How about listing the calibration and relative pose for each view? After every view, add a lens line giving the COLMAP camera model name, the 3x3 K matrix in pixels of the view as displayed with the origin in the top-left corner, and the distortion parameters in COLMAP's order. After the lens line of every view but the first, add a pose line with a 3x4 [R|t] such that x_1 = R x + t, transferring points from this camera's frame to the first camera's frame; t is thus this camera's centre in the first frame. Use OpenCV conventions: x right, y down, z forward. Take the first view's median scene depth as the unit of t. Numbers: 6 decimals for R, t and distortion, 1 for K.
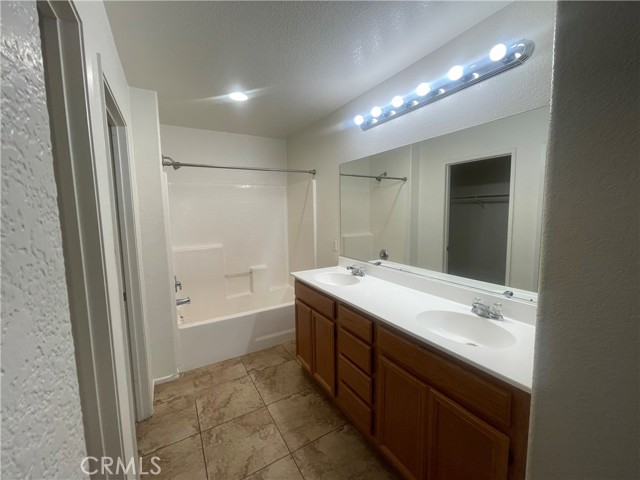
lens RADIAL K [[255.3, 0, 320.0], [0, 255.3, 240.0], [0, 0, 1]] dist [0.001173, 0.000844]
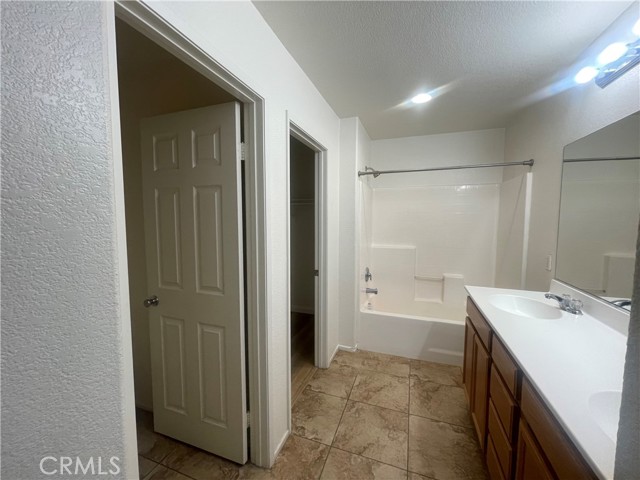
lens RADIAL K [[255.3, 0, 320.0], [0, 255.3, 240.0], [0, 0, 1]] dist [0.001173, 0.000844]
pose [[0.652676, 0.086049, -0.752735, 0.200608], [-0.096093, 0.994908, 0.030412, -0.002965], [0.751518, 0.052483, 0.657621, 0.062729]]
